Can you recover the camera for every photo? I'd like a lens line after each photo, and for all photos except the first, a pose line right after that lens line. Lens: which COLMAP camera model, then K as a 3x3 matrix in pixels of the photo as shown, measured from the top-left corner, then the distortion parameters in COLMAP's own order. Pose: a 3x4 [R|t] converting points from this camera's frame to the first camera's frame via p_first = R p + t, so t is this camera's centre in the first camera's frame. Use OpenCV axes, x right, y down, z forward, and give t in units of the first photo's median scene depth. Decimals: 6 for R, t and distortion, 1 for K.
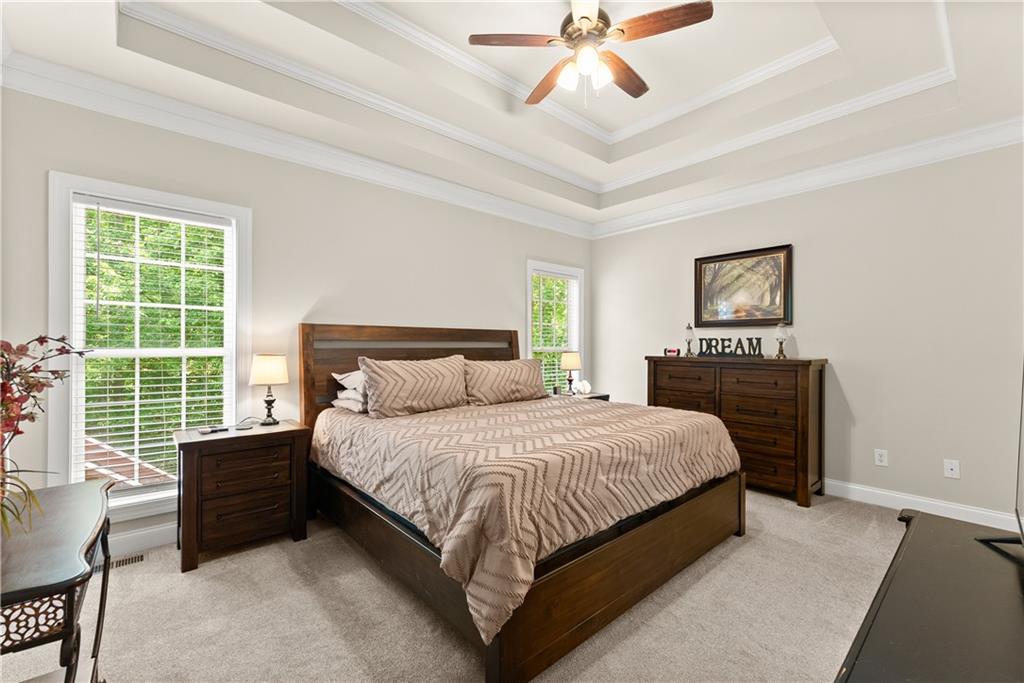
lens RADIAL K [[418.5, 0, 509.6], [0, 418.5, 343.7], [0, 0, 1]] dist [0.002663, -0.000624]
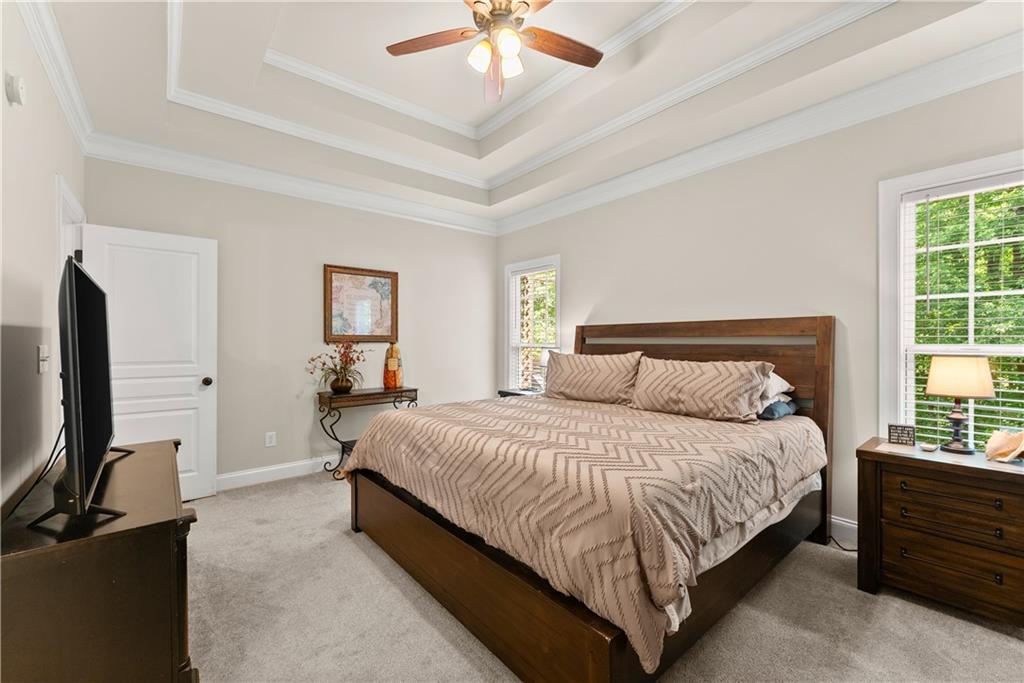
lens RADIAL K [[418.5, 0, 510.3], [0, 418.5, 343.6], [0, 0, 1]] dist [0.002663, -0.000624]
pose [[0.001830, 0.005657, -0.999982, 0.794783], [0.006242, 0.999964, 0.005669, 0.002818], [0.999979, -0.006252, 0.001794, 0.713147]]
